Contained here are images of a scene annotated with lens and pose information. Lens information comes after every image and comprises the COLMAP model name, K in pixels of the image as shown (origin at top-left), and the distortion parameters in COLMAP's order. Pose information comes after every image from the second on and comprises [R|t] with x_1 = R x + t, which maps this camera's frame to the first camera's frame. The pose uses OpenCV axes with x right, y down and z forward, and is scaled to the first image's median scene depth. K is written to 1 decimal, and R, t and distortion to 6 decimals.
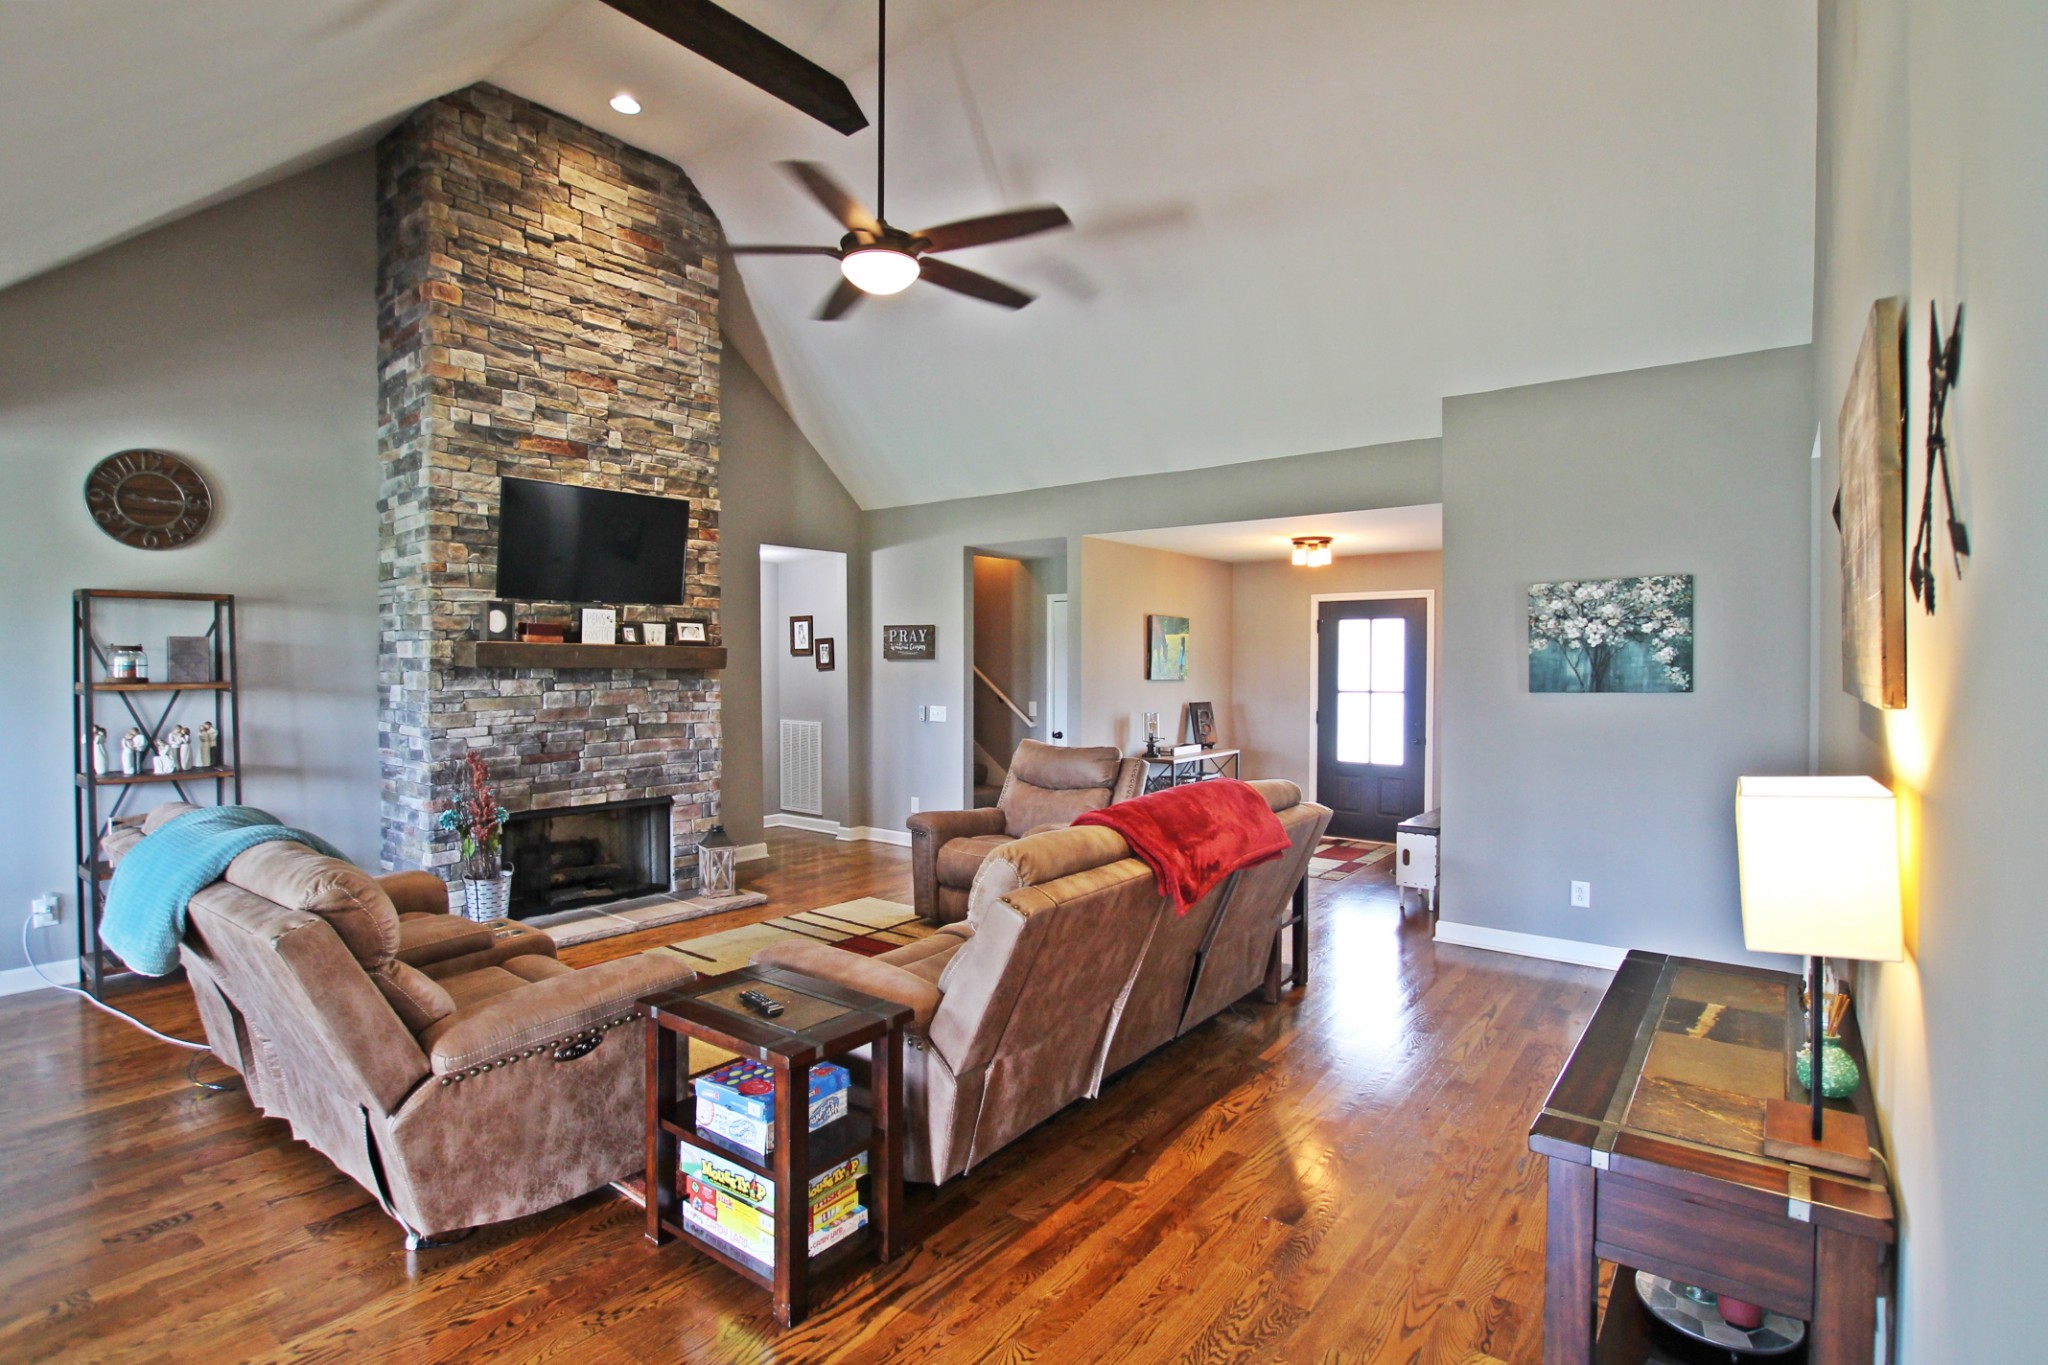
lens RADIAL K [[1005.1, 0, 1069.6], [0, 1005.1, 680.3], [0, 0, 1]] dist [-0.027530, 0.001816]
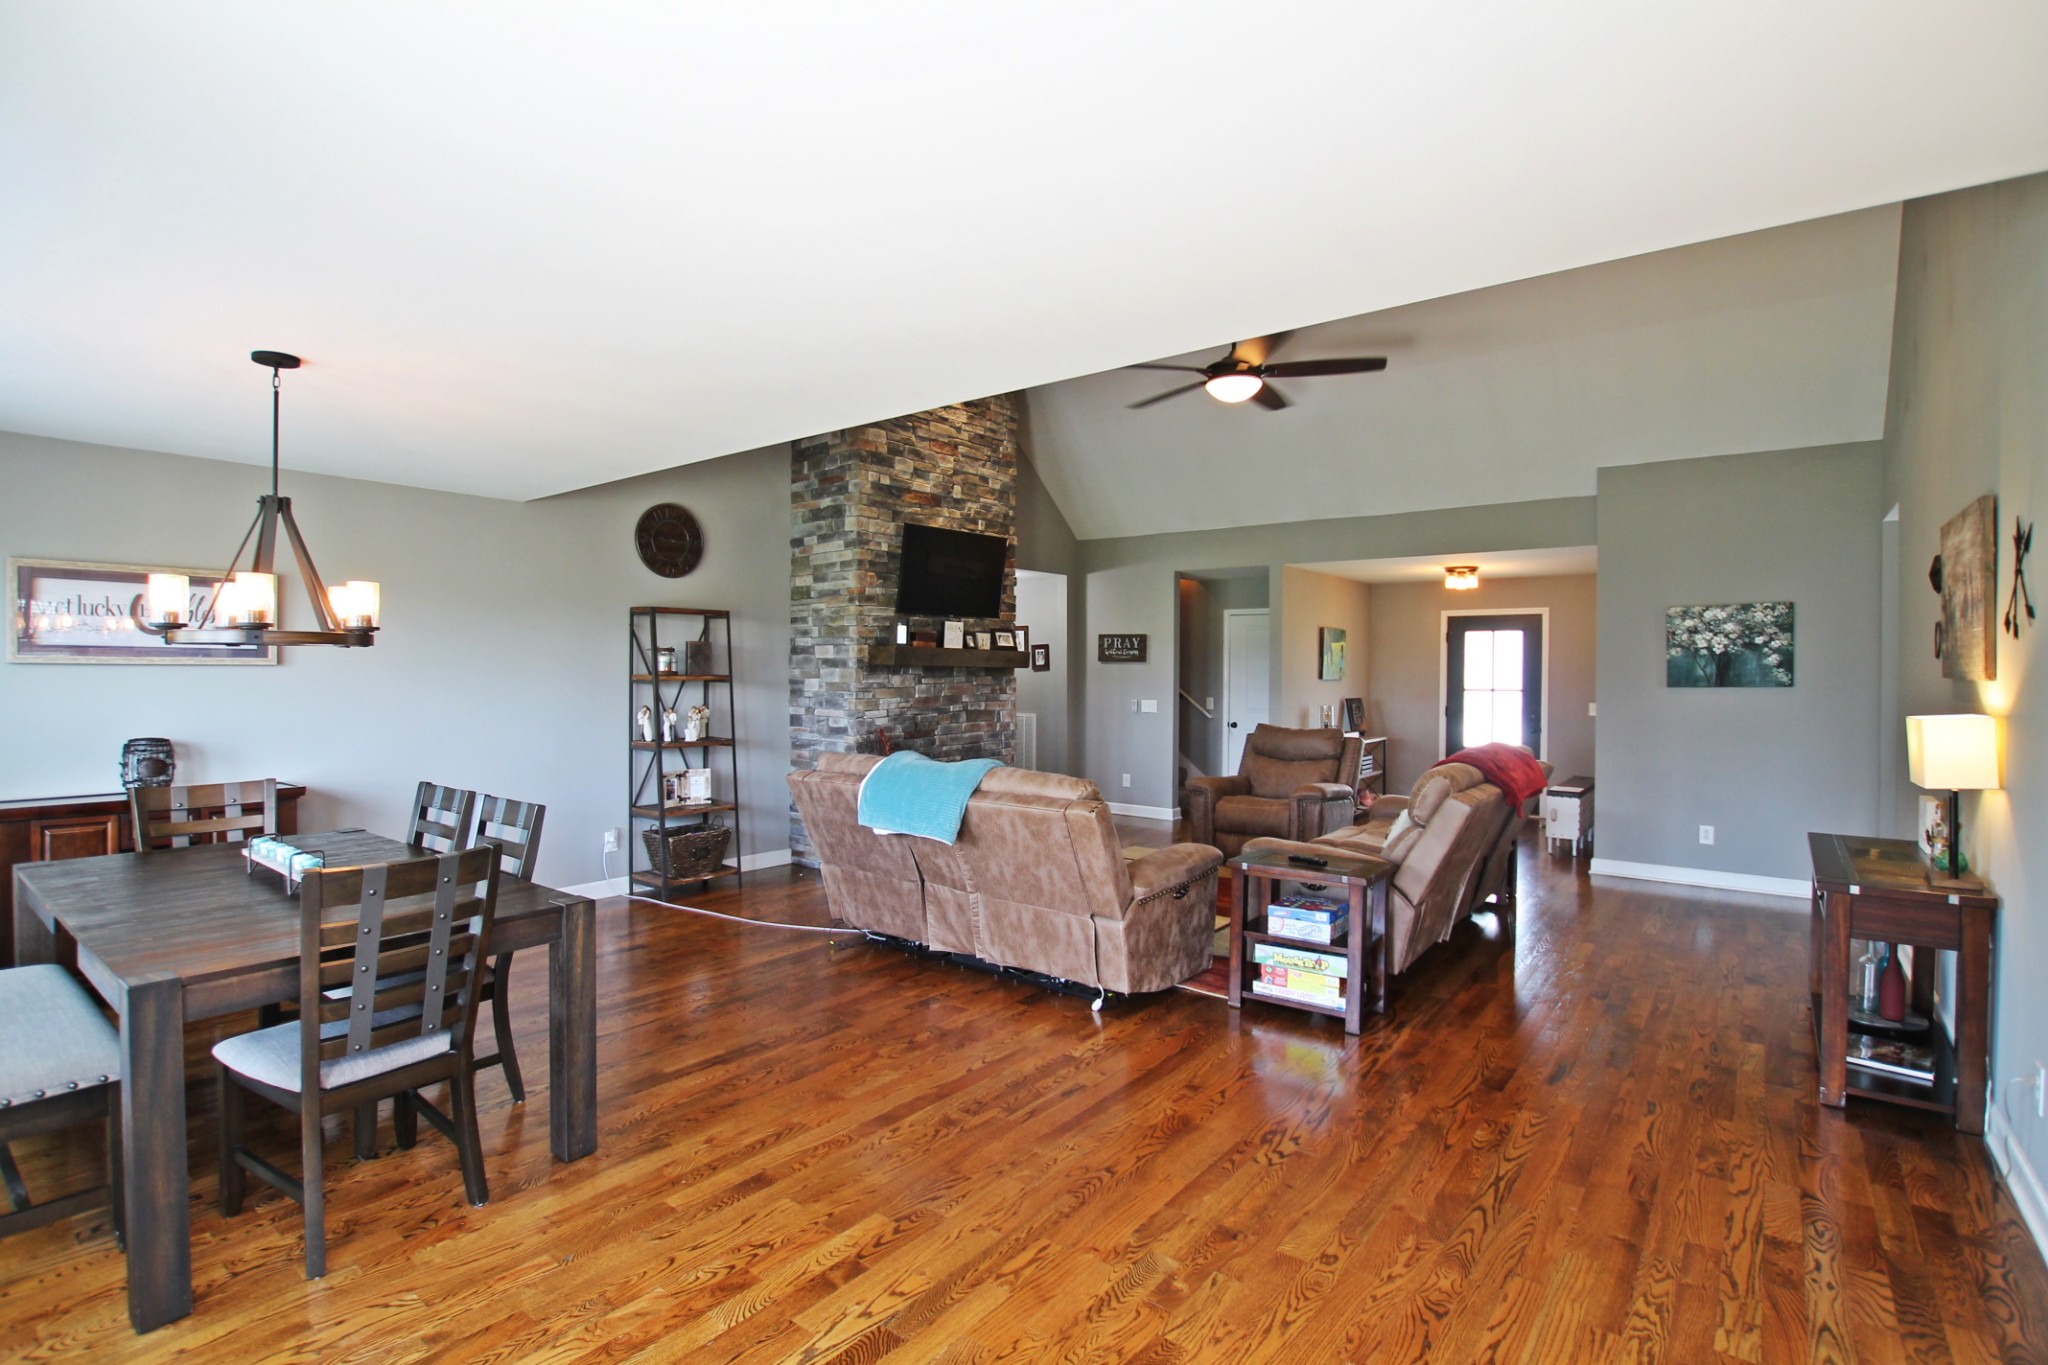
lens RADIAL K [[971.0, 0, 1096.5], [0, 971.0, 676.8], [0, 0, 1]] dist [-0.018298, 0.000409]
pose [[0.999979, 0.004002, 0.005132, -0.295379], [-0.003956, 0.999953, -0.008863, 0.011807], [-0.005167, 0.008842, 0.999948, -0.283560]]
